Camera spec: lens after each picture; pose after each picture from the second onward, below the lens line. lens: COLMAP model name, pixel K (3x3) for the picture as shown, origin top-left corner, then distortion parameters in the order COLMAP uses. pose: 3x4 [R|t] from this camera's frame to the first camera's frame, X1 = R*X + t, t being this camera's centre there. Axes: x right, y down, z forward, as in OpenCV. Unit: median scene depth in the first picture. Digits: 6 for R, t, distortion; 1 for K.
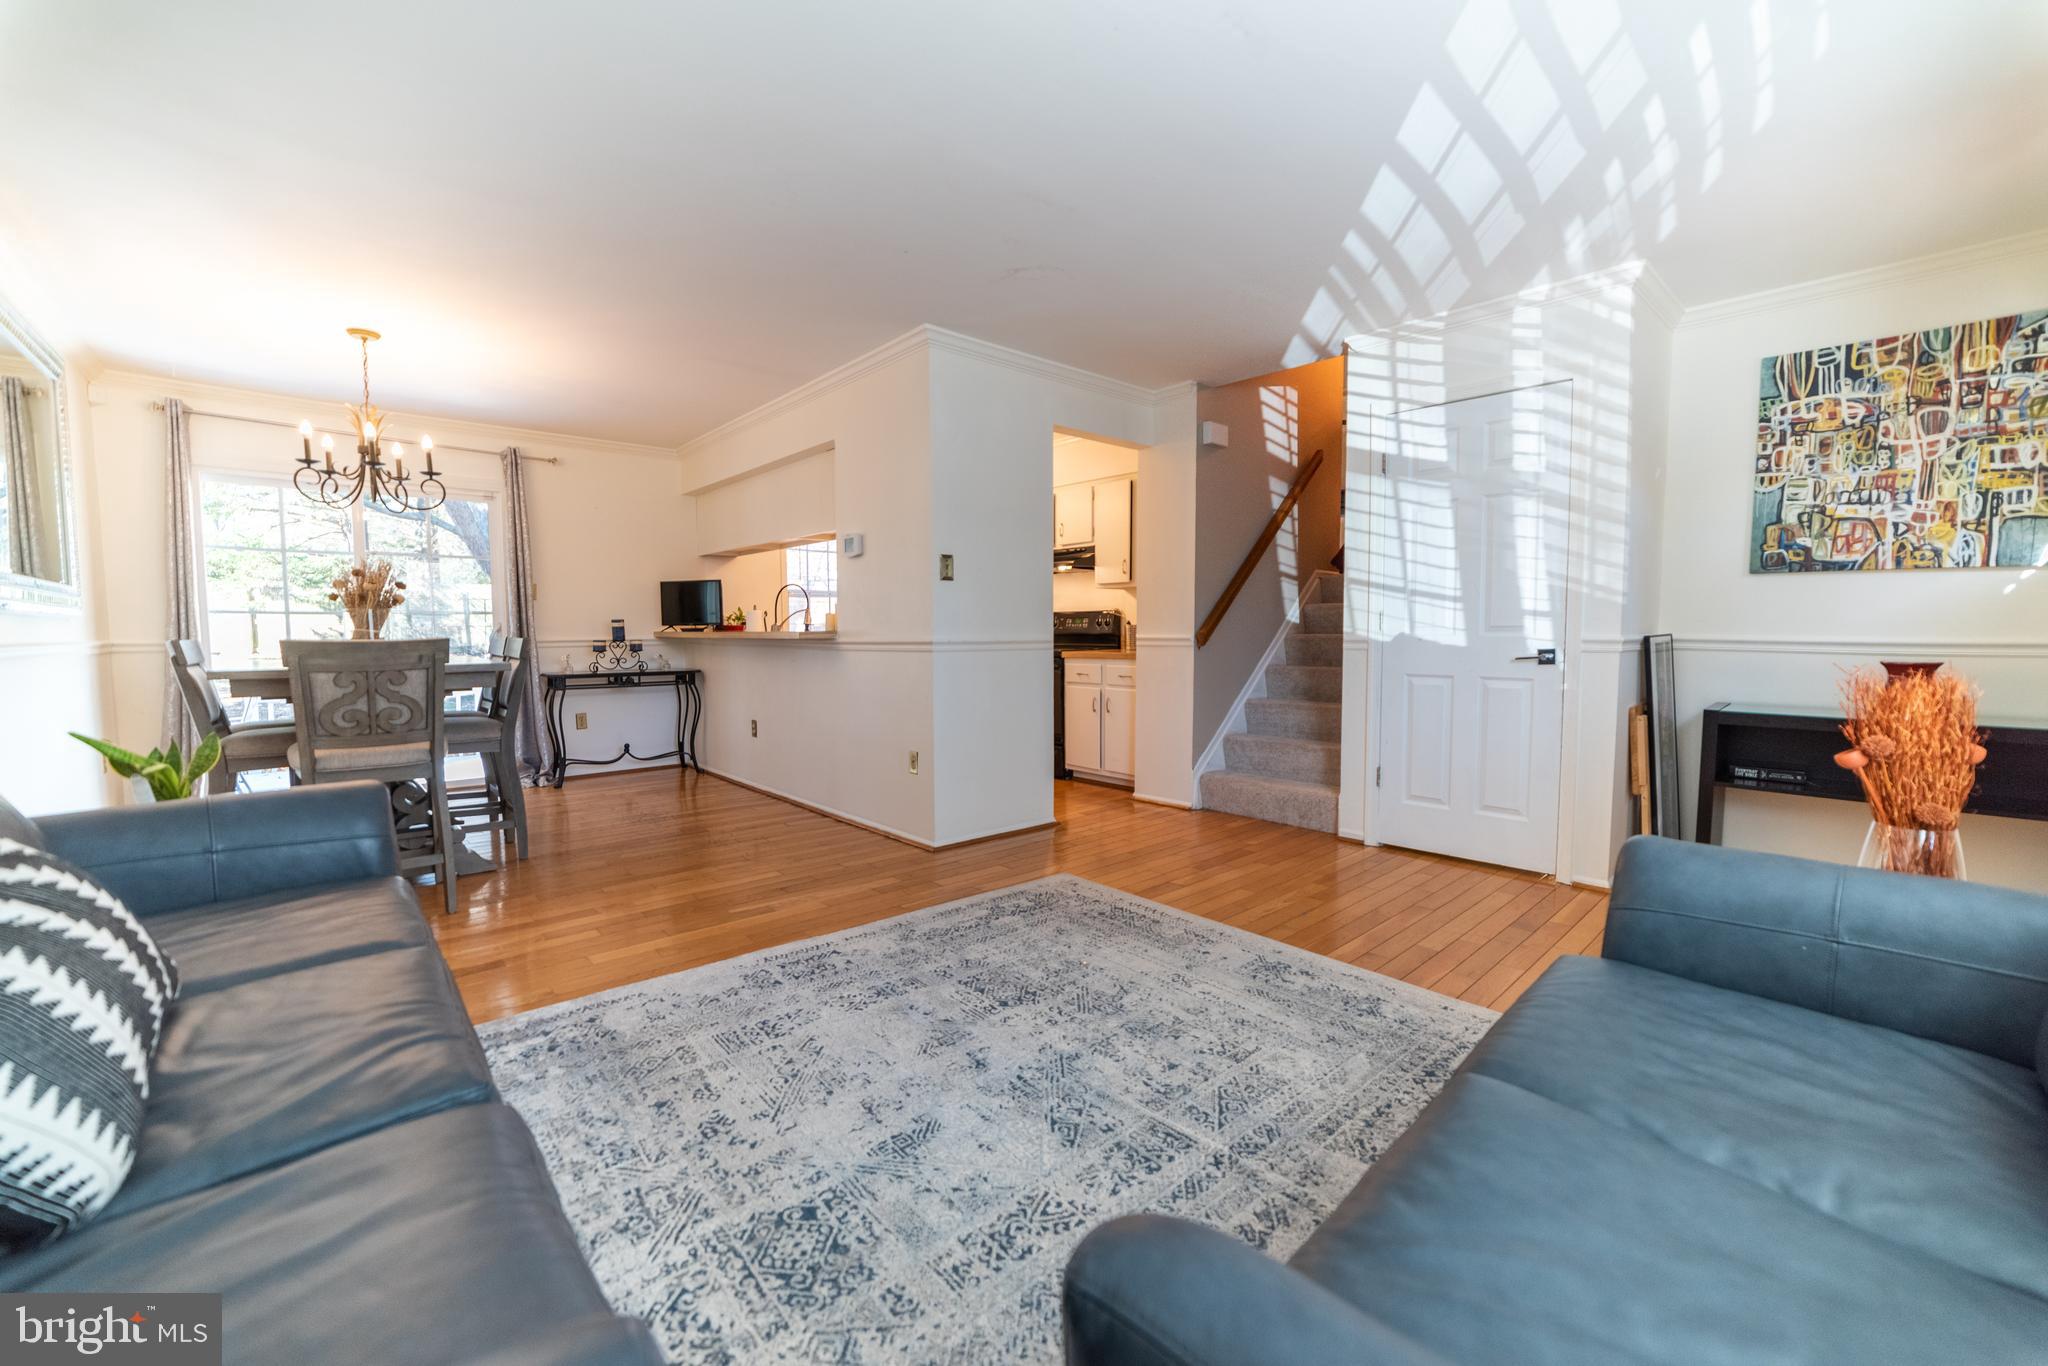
lens RADIAL K [[806.4, 0, 1031.2], [0, 806.4, 686.1], [0, 0, 1]] dist [-0.034574, 0.008822]
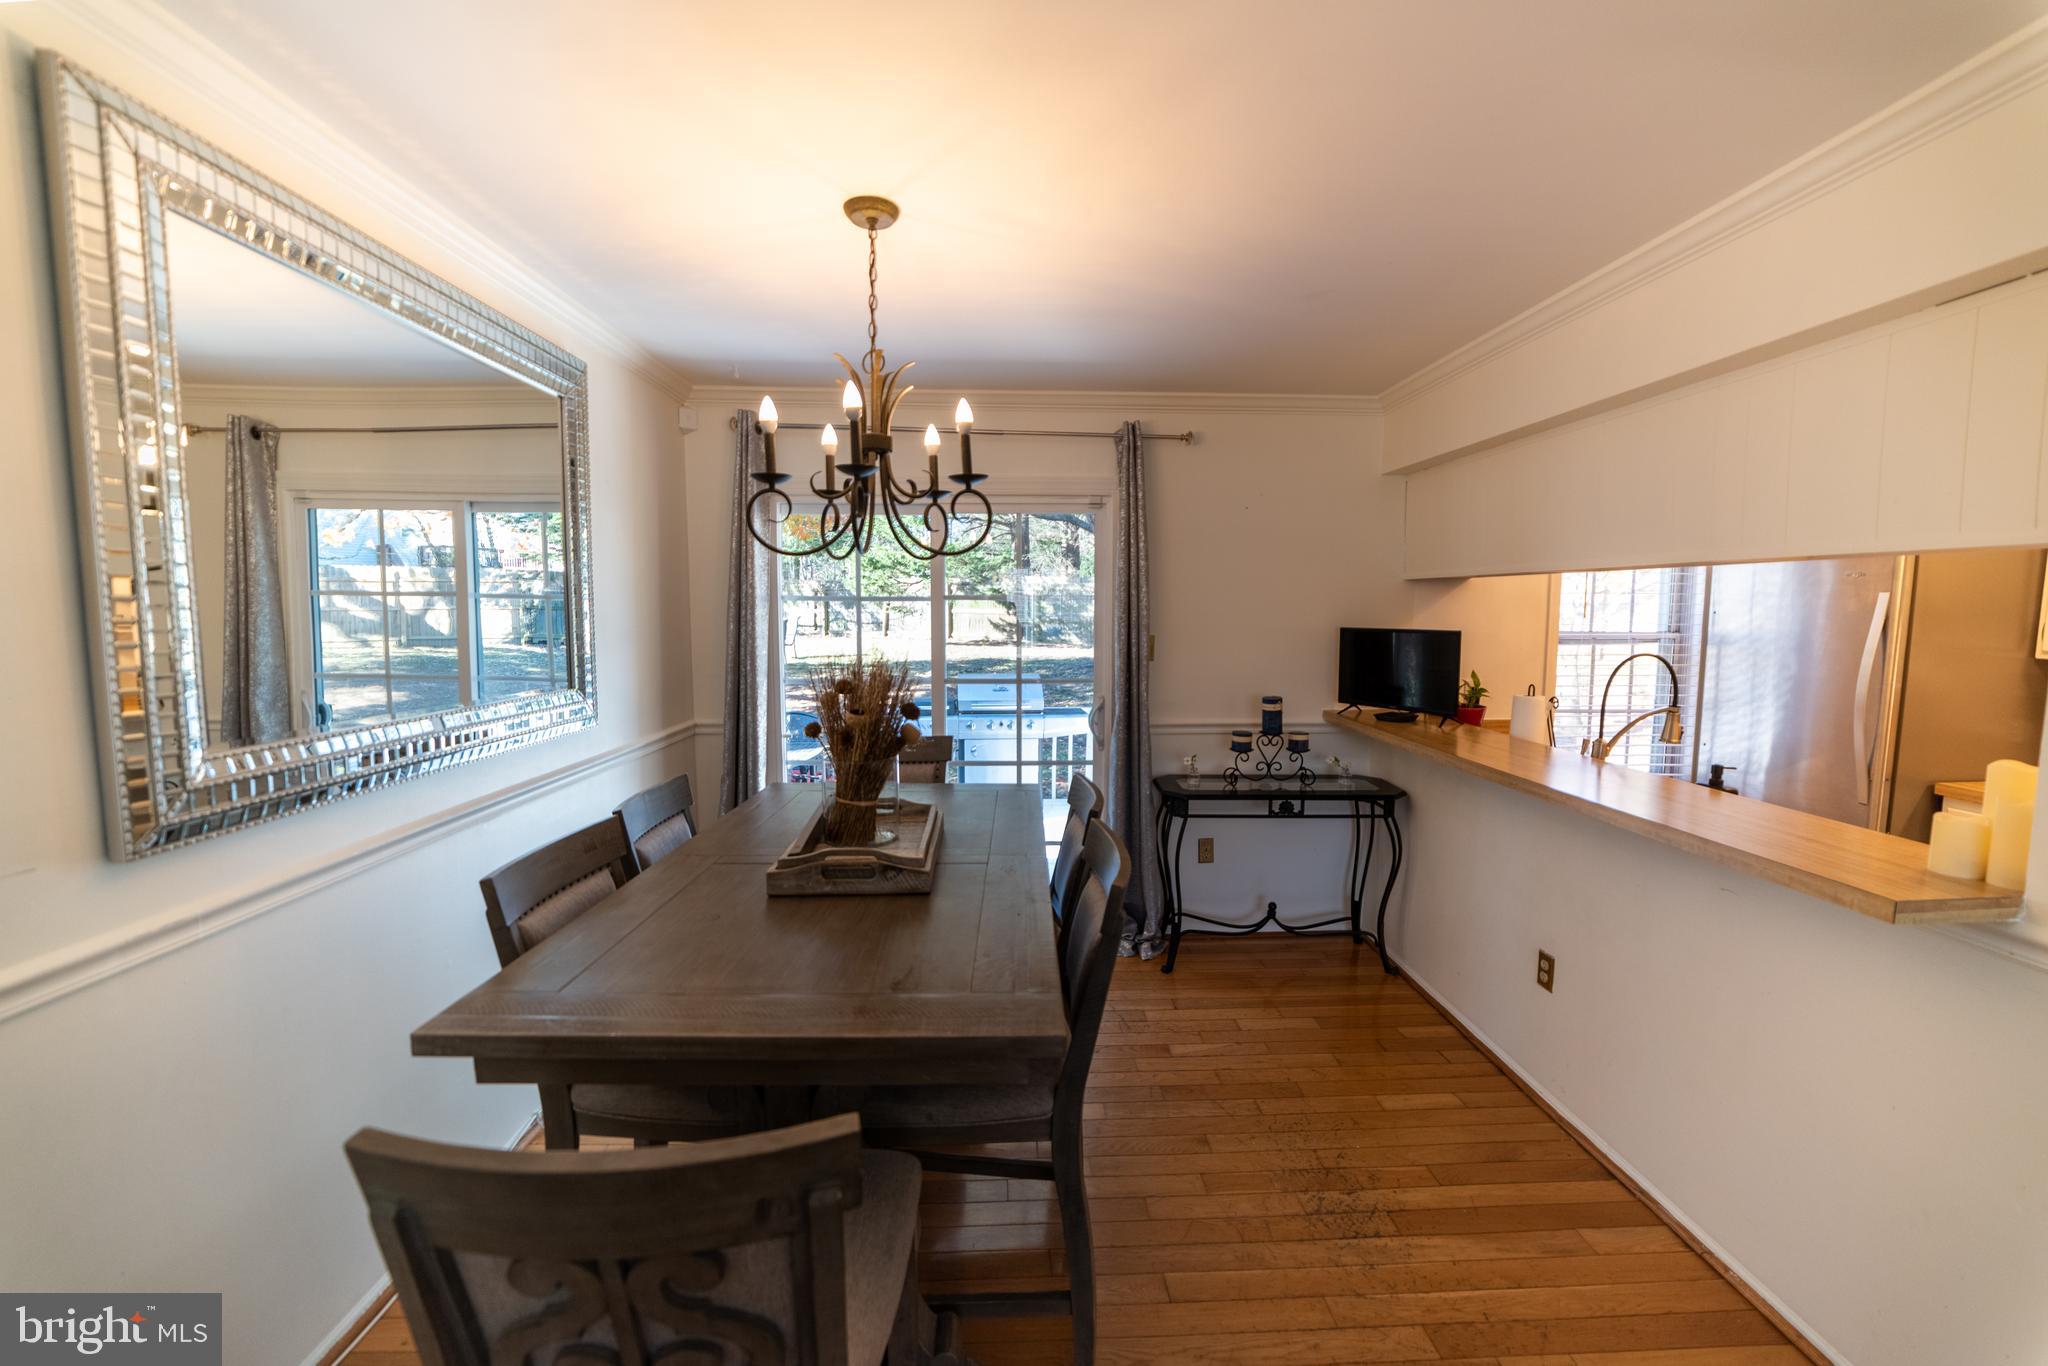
lens RADIAL K [[822.8, 0, 1024.0], [0, 822.8, 683.0], [0, 0, 1]] dist [-0.039315, 0.008423]
pose [[0.762814, 0.062853, -0.643555, -0.515233], [-0.047331, 0.998022, 0.041370, -0.211022], [0.644883, -0.001097, 0.764281, 0.805878]]
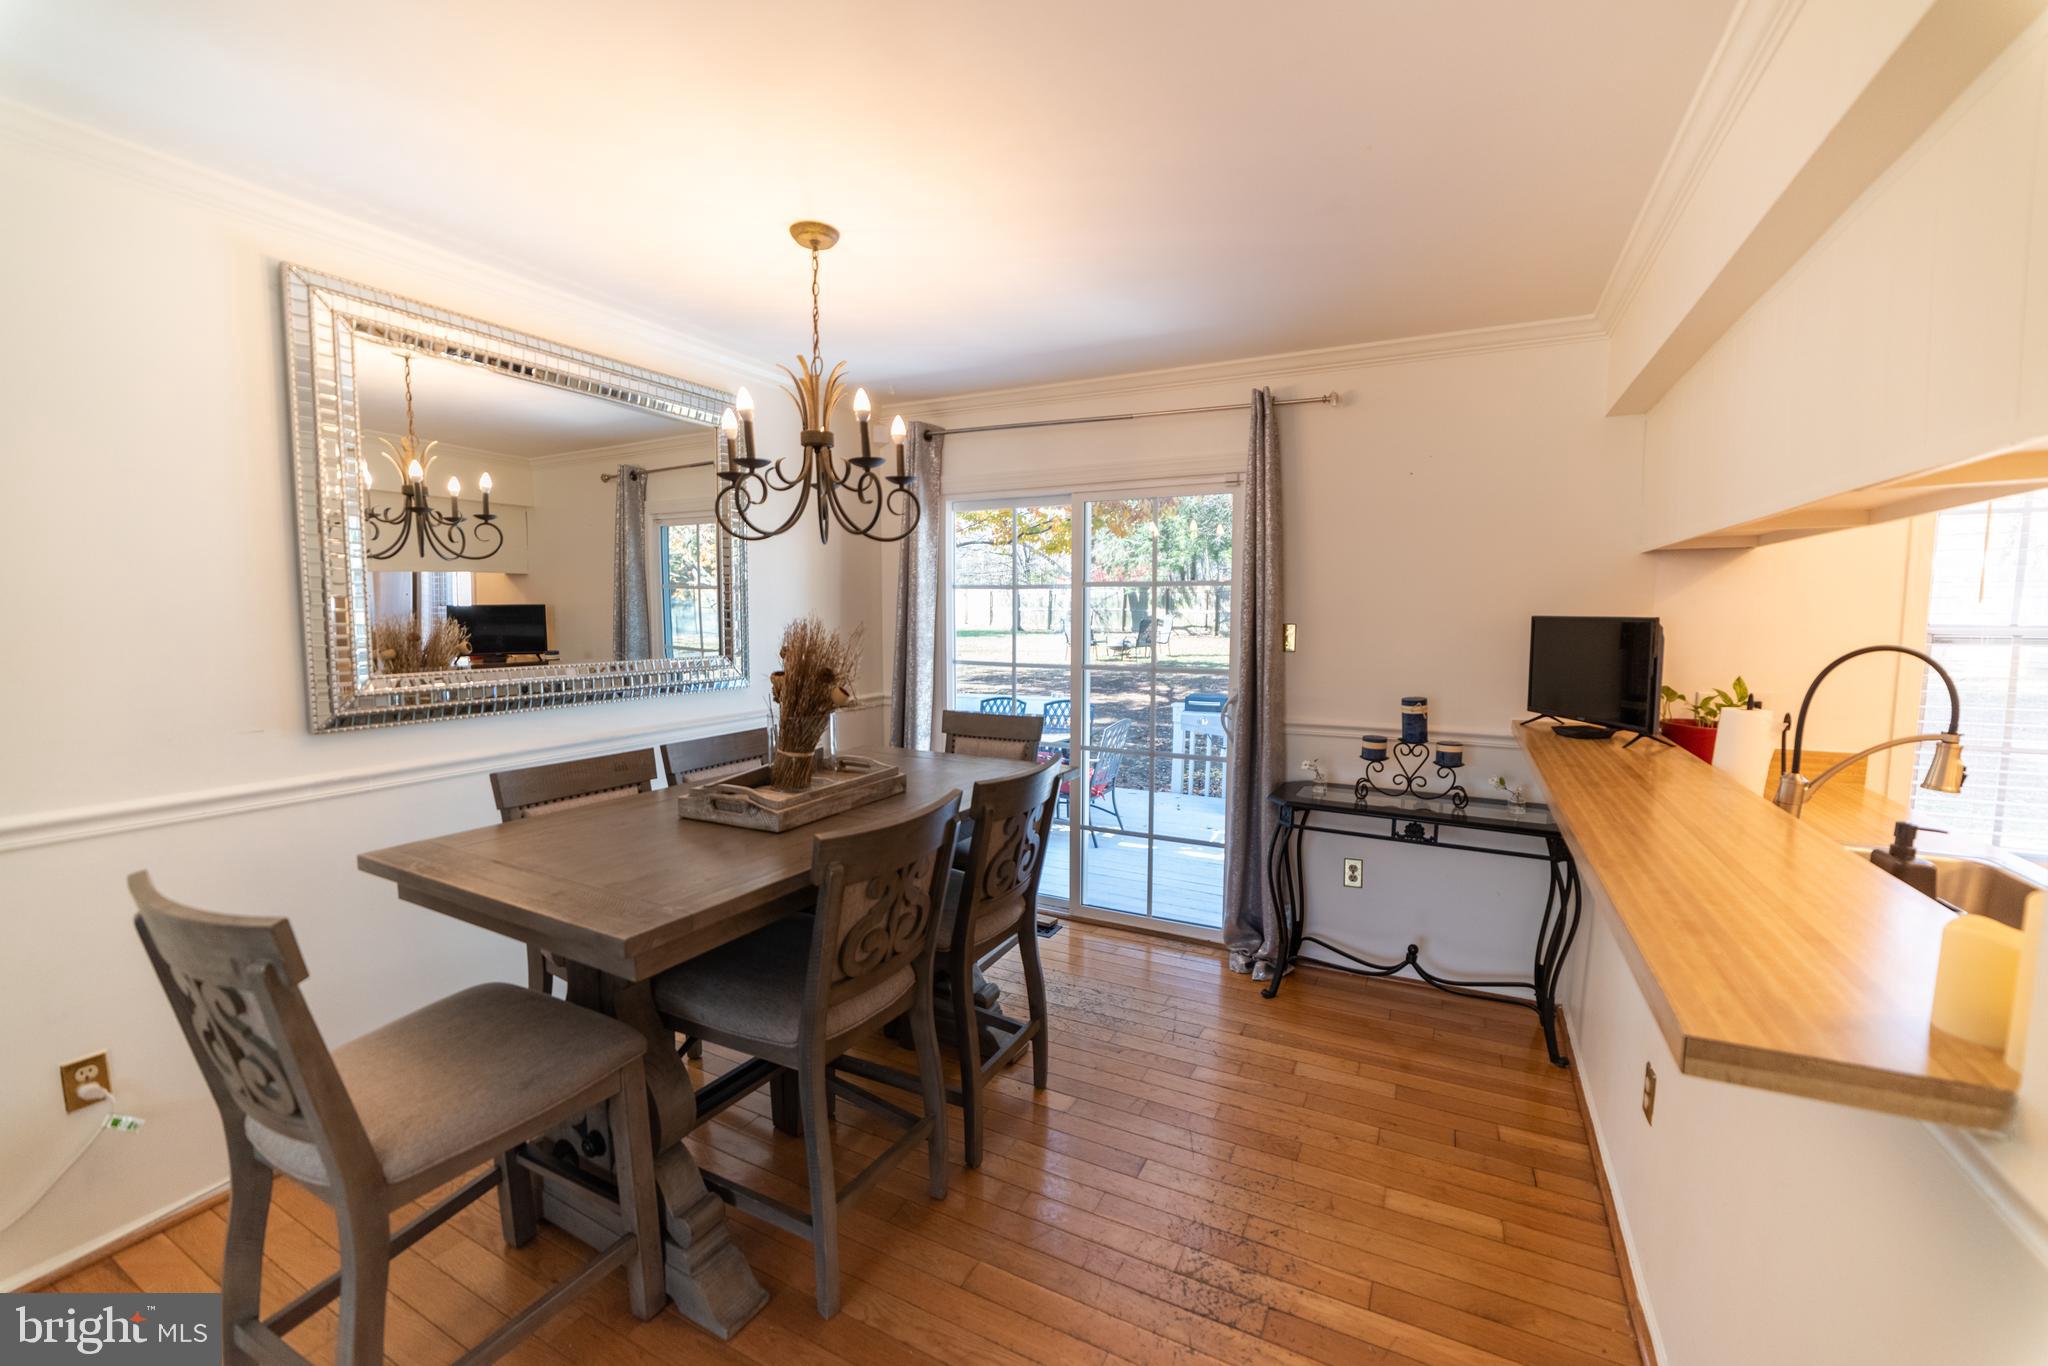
lens RADIAL K [[812.6, 0, 1040.8], [0, 812.6, 683.9], [0, 0, 1]] dist [-0.039929, 0.009939]
pose [[0.354339, 0.087067, -0.931055, -0.267946], [-0.065895, 0.995506, 0.068016, -0.211770], [0.932792, 0.037251, 0.358484, 1.161977]]
